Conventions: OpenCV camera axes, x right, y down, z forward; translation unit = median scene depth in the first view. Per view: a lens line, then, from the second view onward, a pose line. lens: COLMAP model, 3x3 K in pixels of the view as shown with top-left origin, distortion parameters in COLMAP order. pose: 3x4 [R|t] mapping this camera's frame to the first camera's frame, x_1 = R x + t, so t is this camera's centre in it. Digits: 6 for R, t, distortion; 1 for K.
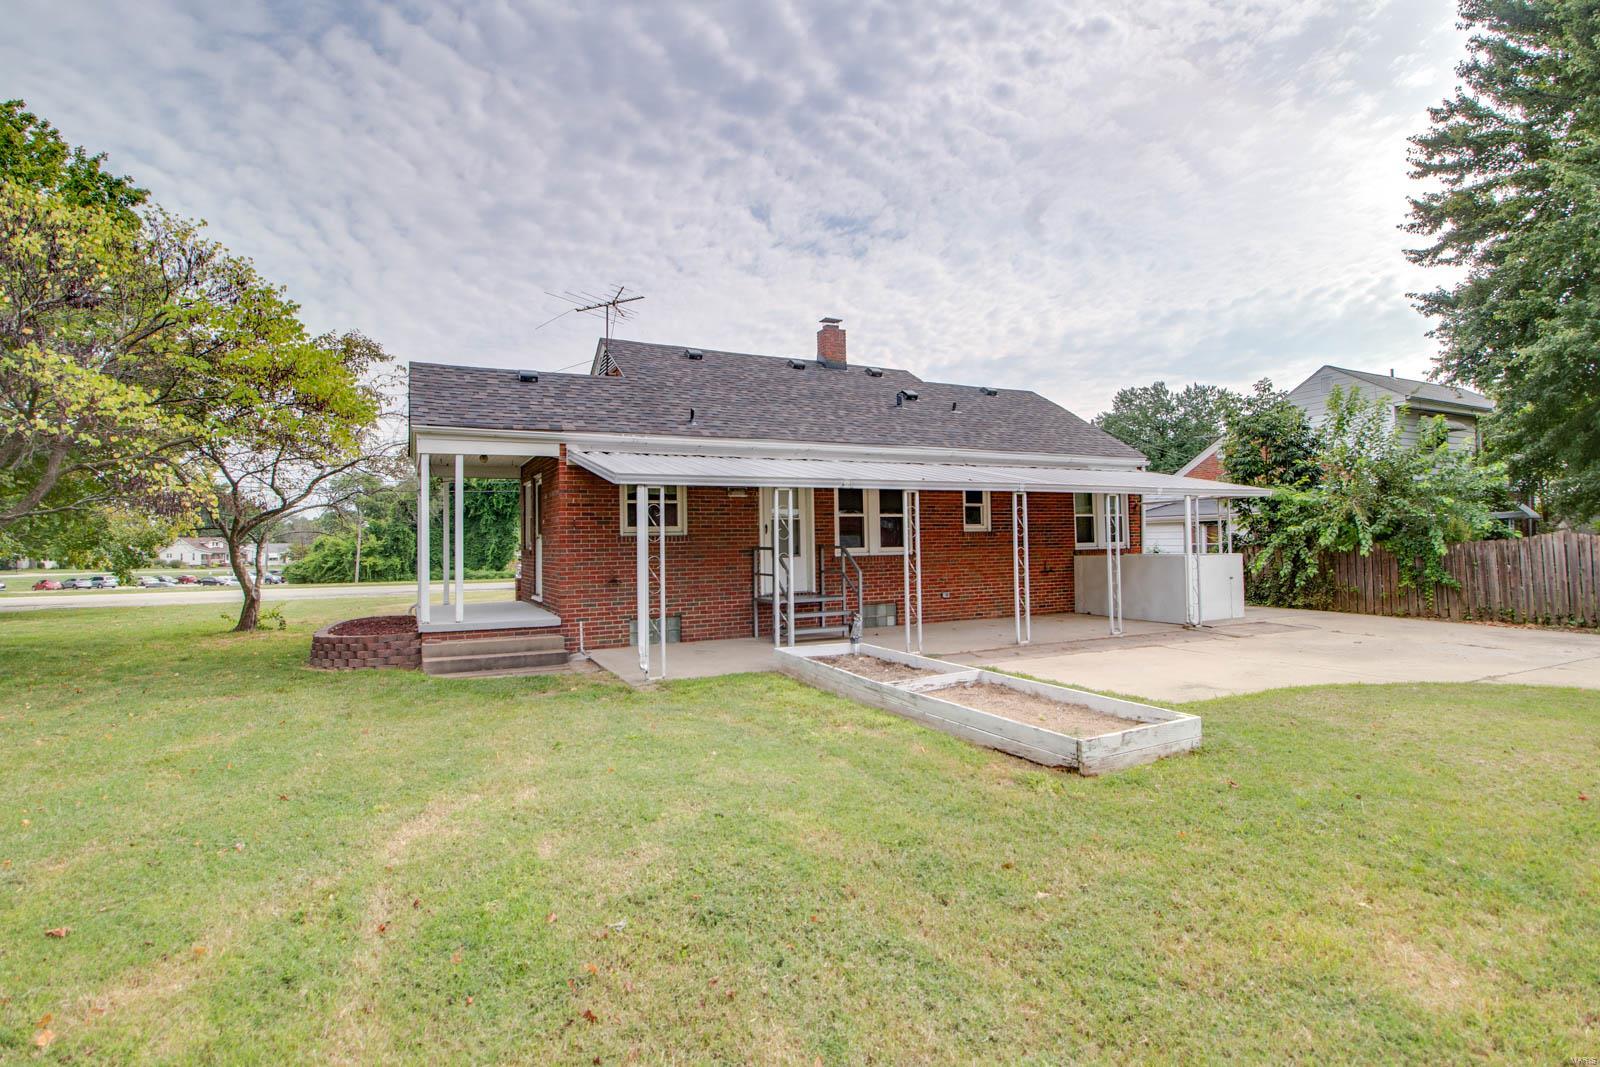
lens RADIAL K [[761.2, 0, 793.9], [0, 761.2, 507.6], [0, 0, 1]] dist [-0.000167, -0.013795]
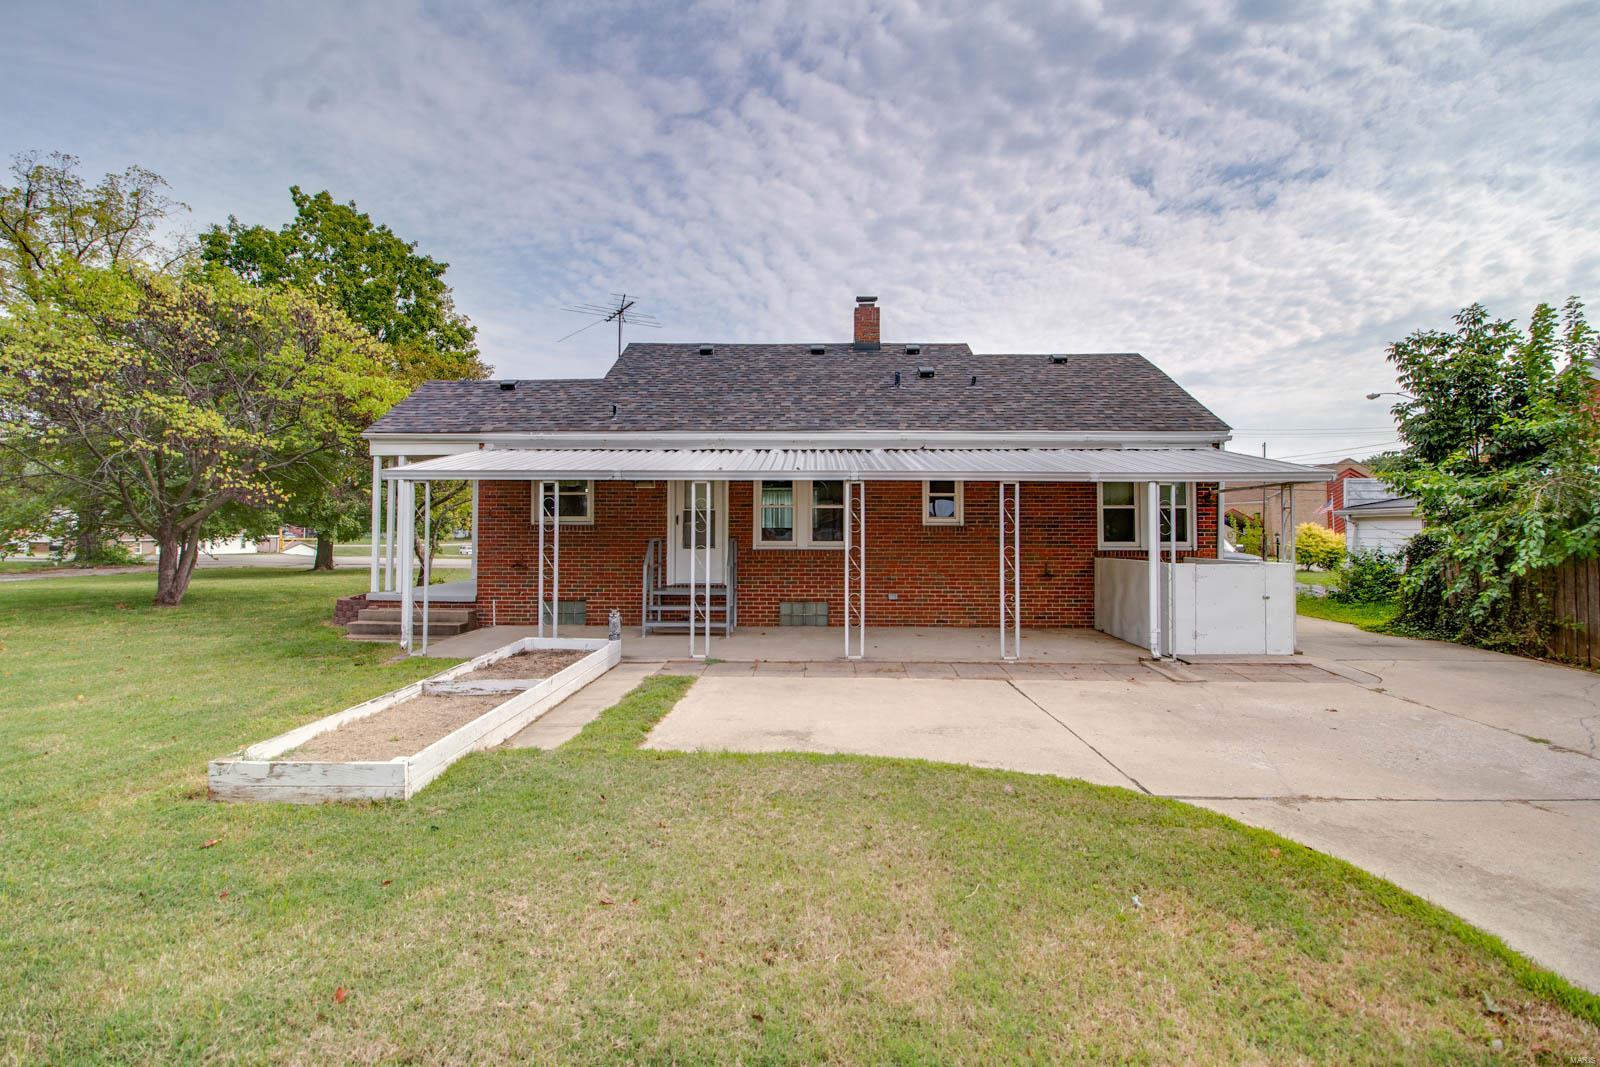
lens RADIAL K [[730.6, 0, 808.6], [0, 730.6, 510.8], [0, 0, 1]] dist [-0.001066, -0.010806]
pose [[0.886985, 0.007806, -0.461732, 0.401983], [0.003231, 0.999728, 0.023107, -0.004255], [0.461787, -0.021988, 0.886719, 0.159799]]
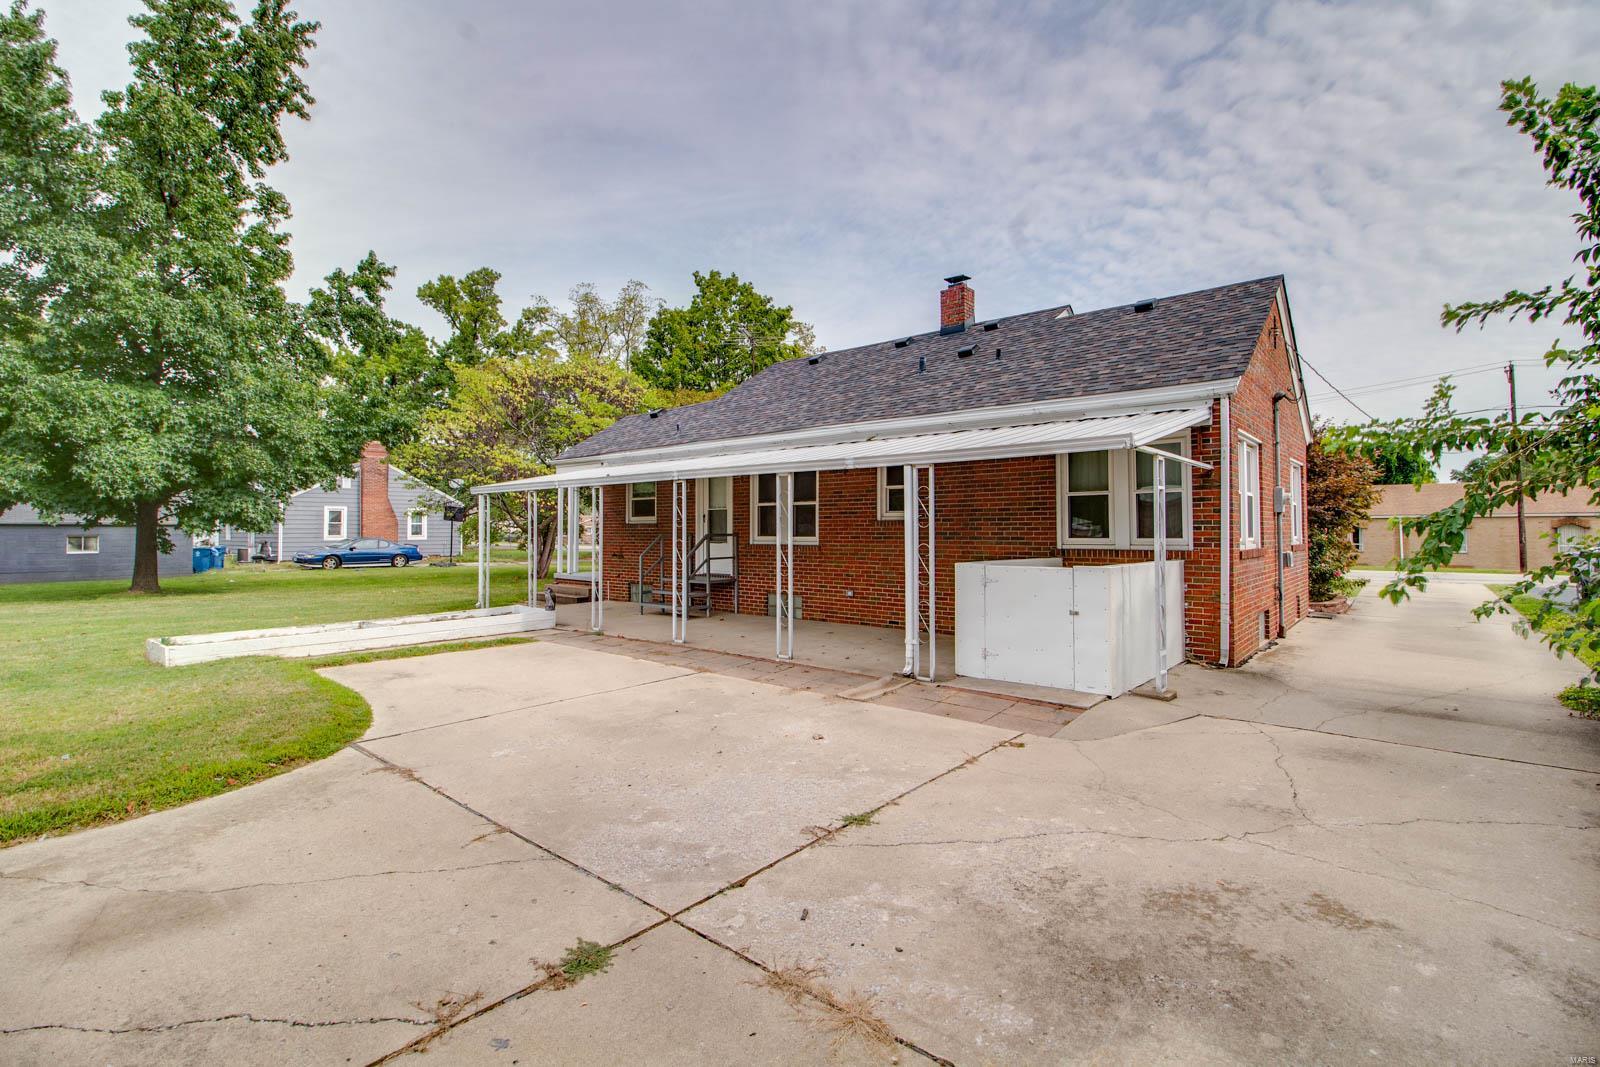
lens RADIAL K [[740.5, 0, 821.4], [0, 740.5, 512.2], [0, 0, 1]] dist [0.036926, -0.031935]
pose [[0.417317, -0.006090, -0.908741, 0.758462], [0.037422, 0.999245, 0.010489, 0.009928], [0.907990, -0.038384, 0.417229, 0.494229]]
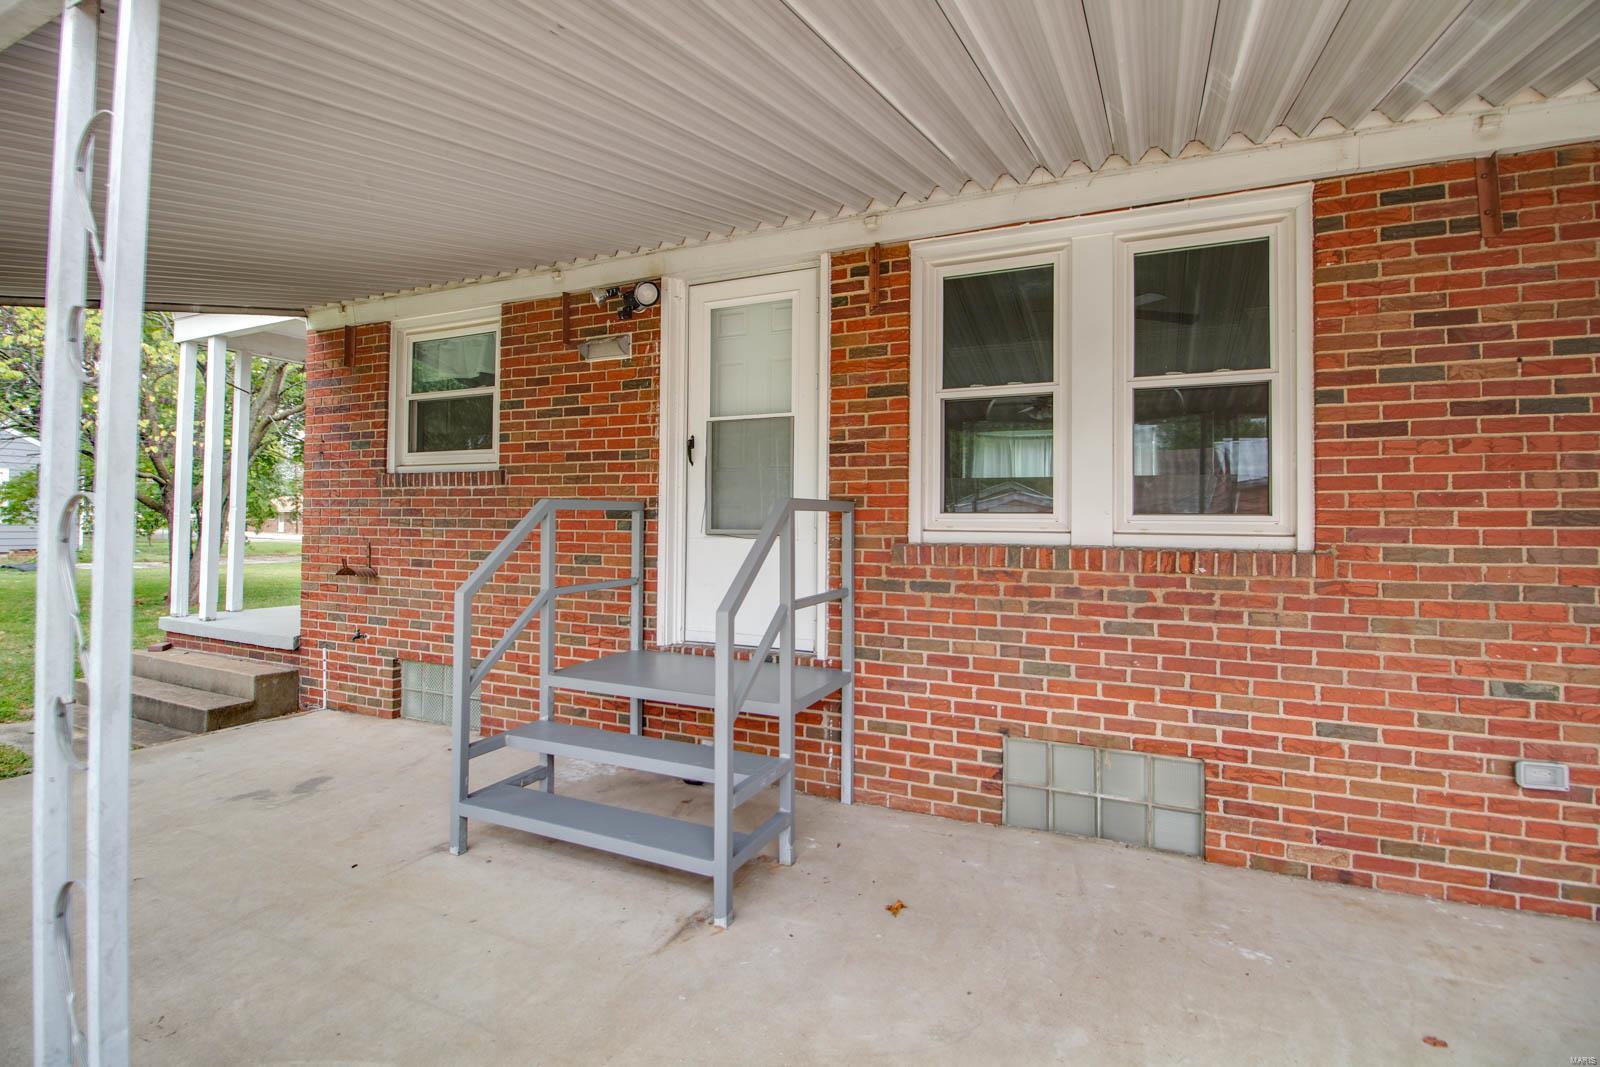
lens RADIAL K [[761.2, 0, 793.9], [0, 761.2, 507.6], [0, 0, 1]] dist [-0.000167, -0.013795]
pose [[0.626654, 0.008174, -0.779255, 0.180741], [0.012527, 0.999710, 0.020560, 0.033685], [0.779197, -0.022646, 0.626370, 0.589656]]
